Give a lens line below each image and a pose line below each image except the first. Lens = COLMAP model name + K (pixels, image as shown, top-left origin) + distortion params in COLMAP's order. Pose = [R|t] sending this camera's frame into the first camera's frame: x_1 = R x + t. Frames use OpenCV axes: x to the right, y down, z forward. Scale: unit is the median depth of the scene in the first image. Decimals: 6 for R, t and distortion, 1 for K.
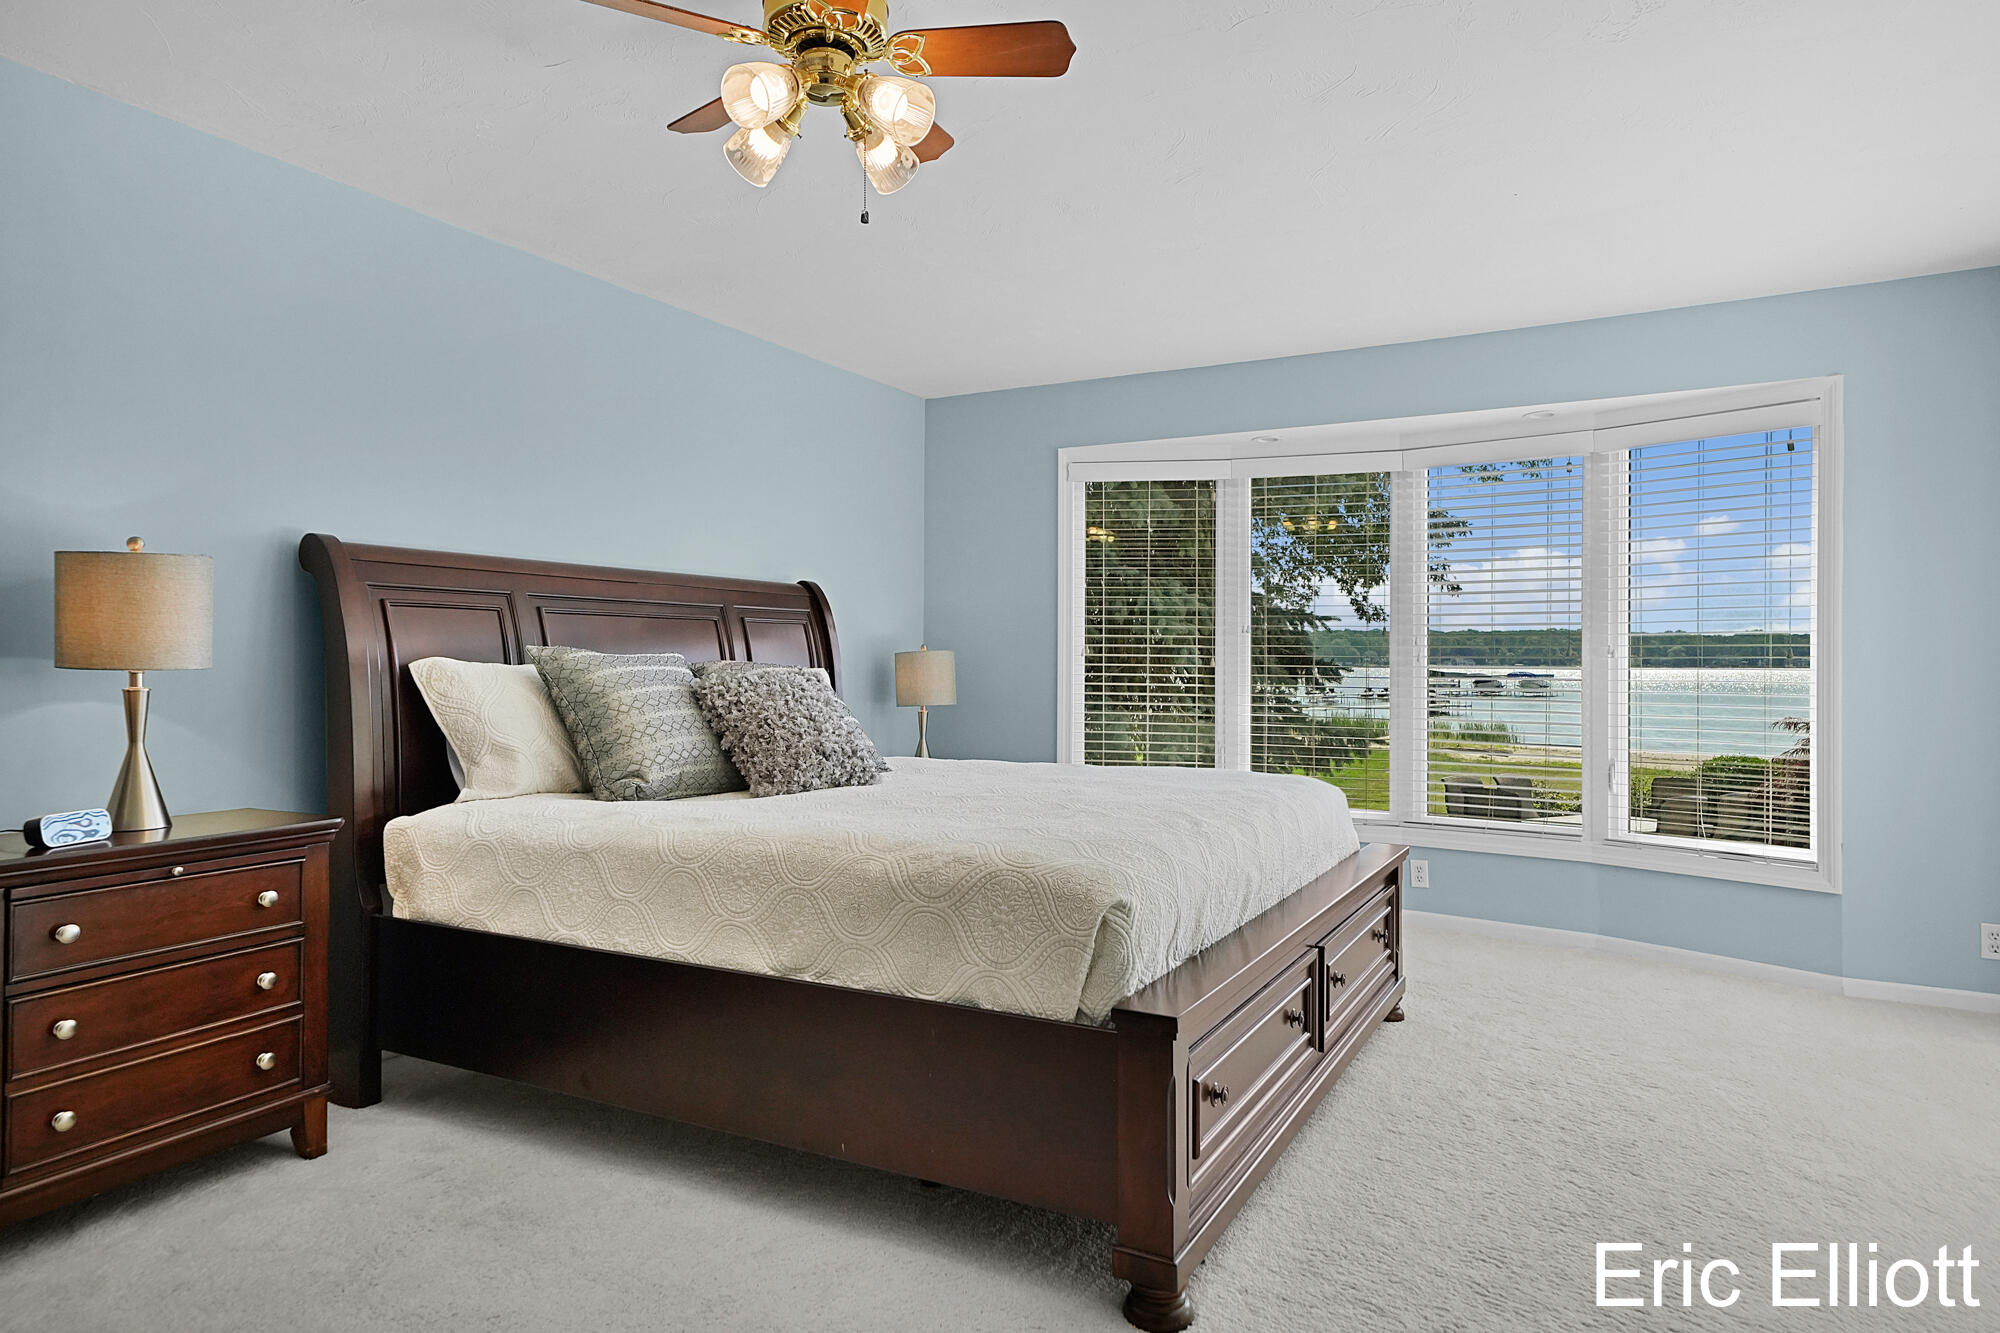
lens RADIAL K [[1205.7, 0, 1000.0], [0, 1205.7, 666.5], [0, 0, 1]] dist [0.004509, 0.001606]
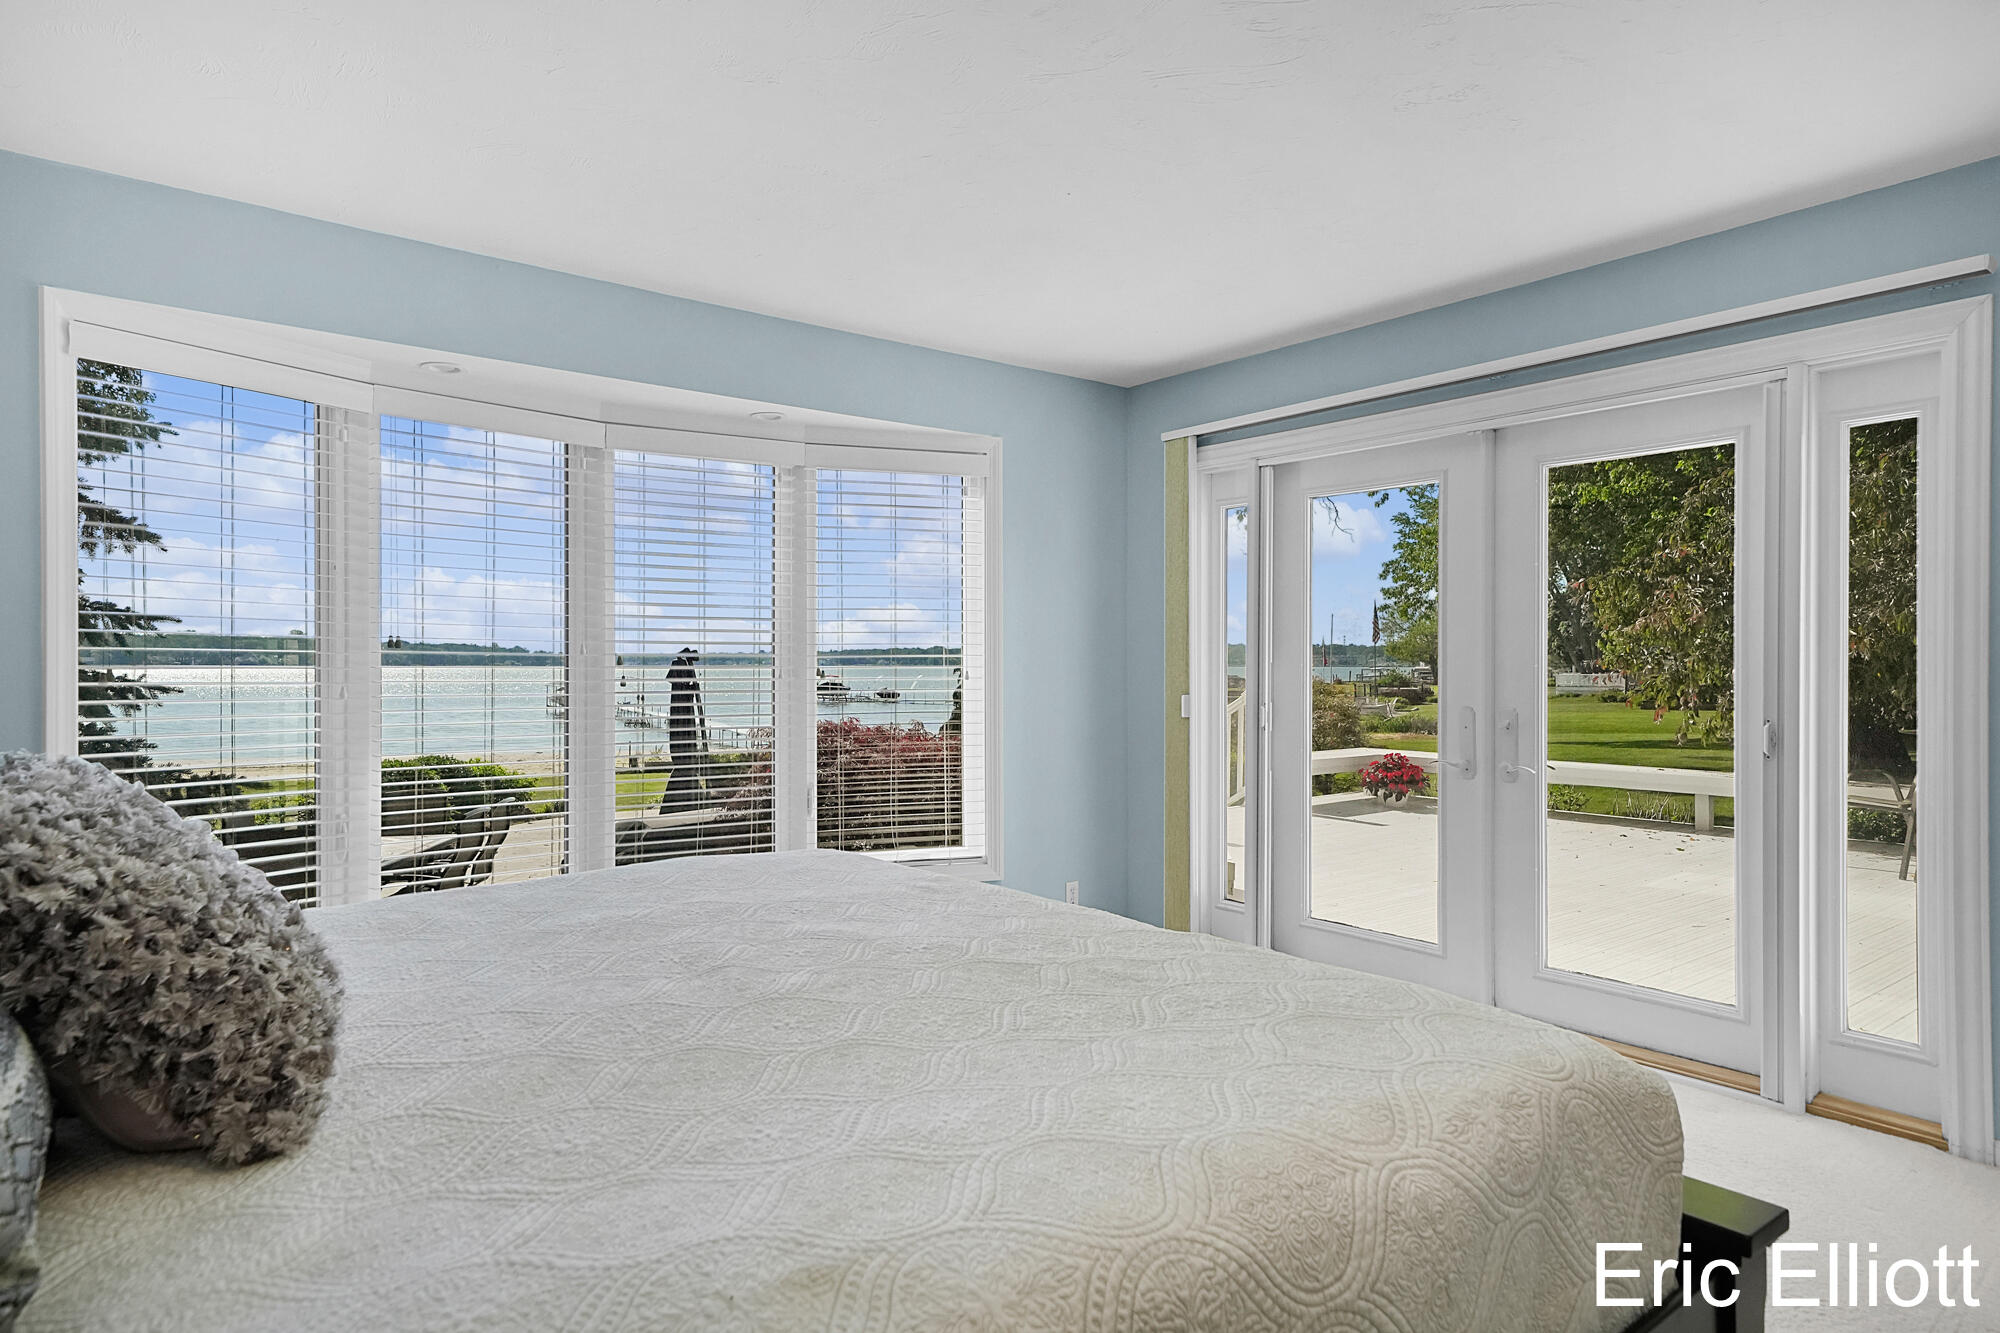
lens RADIAL K [[1129.4, 0, 1000.0], [0, 1129.4, 666.5], [0, 0, 1]] dist [0.001876, 0.000387]
pose [[0.397869, -0.007730, 0.917410, -0.363597], [0.007490, 0.999959, 0.005177, -0.024652], [-0.917412, 0.004812, 0.397910, 0.627944]]
